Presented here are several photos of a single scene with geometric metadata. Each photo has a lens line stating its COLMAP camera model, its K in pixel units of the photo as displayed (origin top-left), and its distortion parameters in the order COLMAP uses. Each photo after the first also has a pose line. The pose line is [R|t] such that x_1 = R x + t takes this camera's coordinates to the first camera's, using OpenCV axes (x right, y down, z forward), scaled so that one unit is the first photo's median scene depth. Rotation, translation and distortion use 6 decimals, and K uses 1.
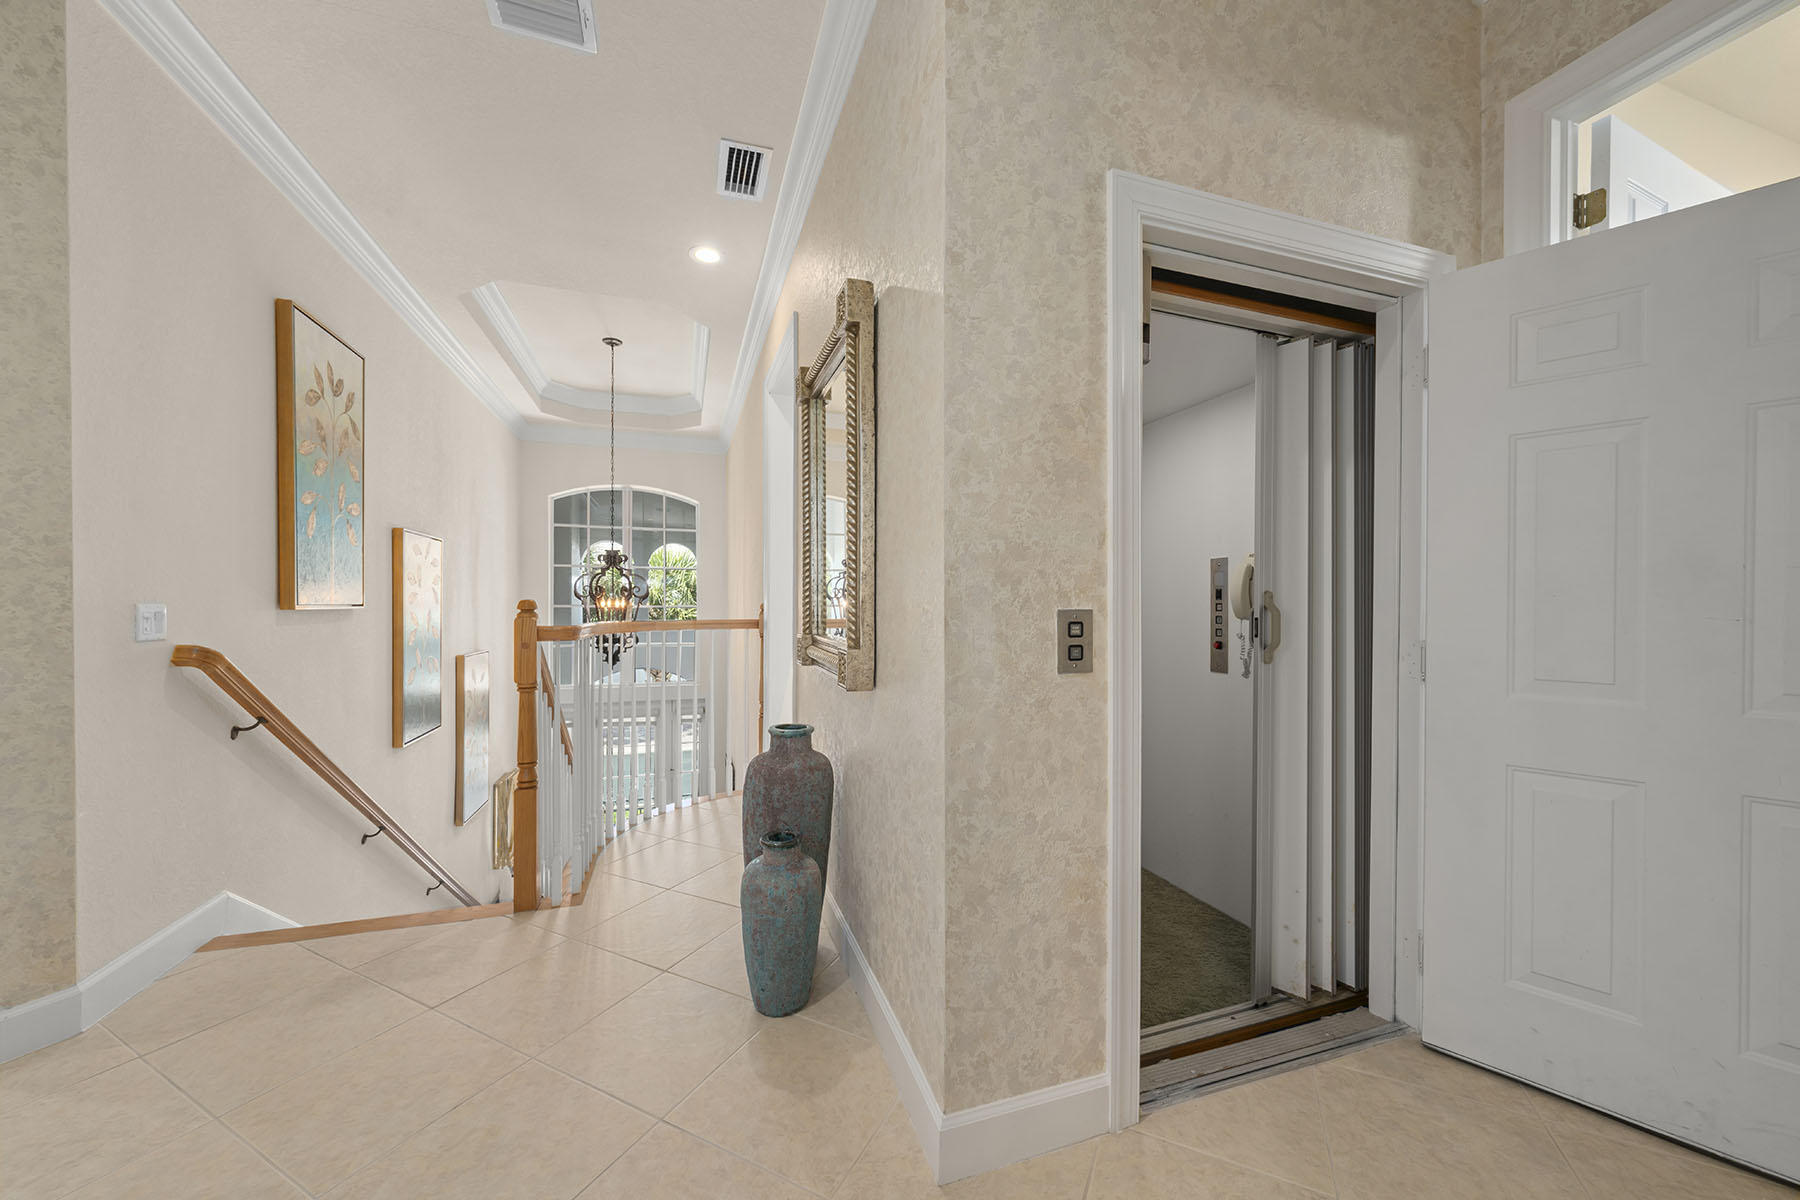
lens RADIAL K [[649.2, 0, 903.6], [0, 649.2, 602.4], [0, 0, 1]] dist [-0.002833, -0.000312]
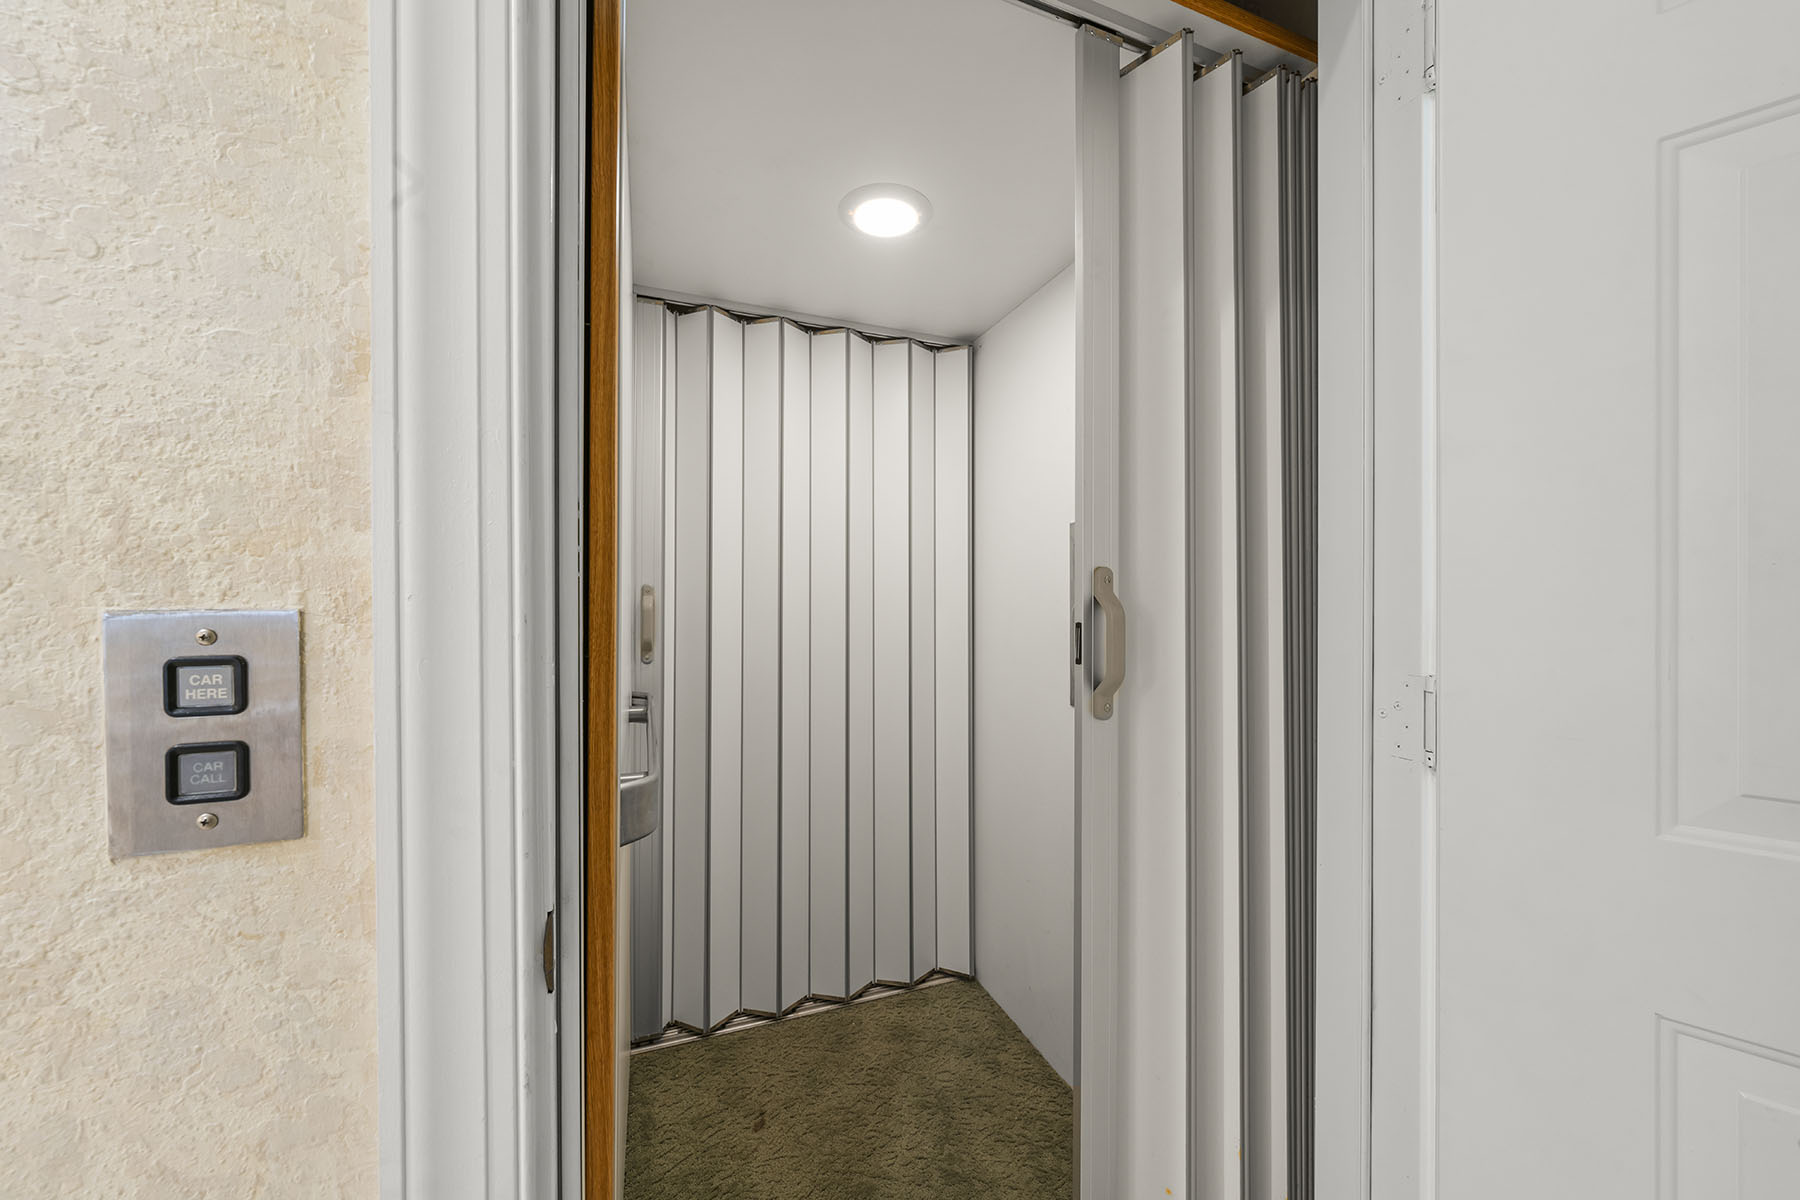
lens RADIAL K [[649.2, 0, 895.5], [0, 649.2, 603.7], [0, 0, 1]] dist [-0.002833, -0.000312]
pose [[0.999457, -0.007646, 0.032053, 0.539298], [0.007668, 0.999970, -0.000567, 0.009816], [-0.032048, 0.000812, 0.999486, 0.721024]]
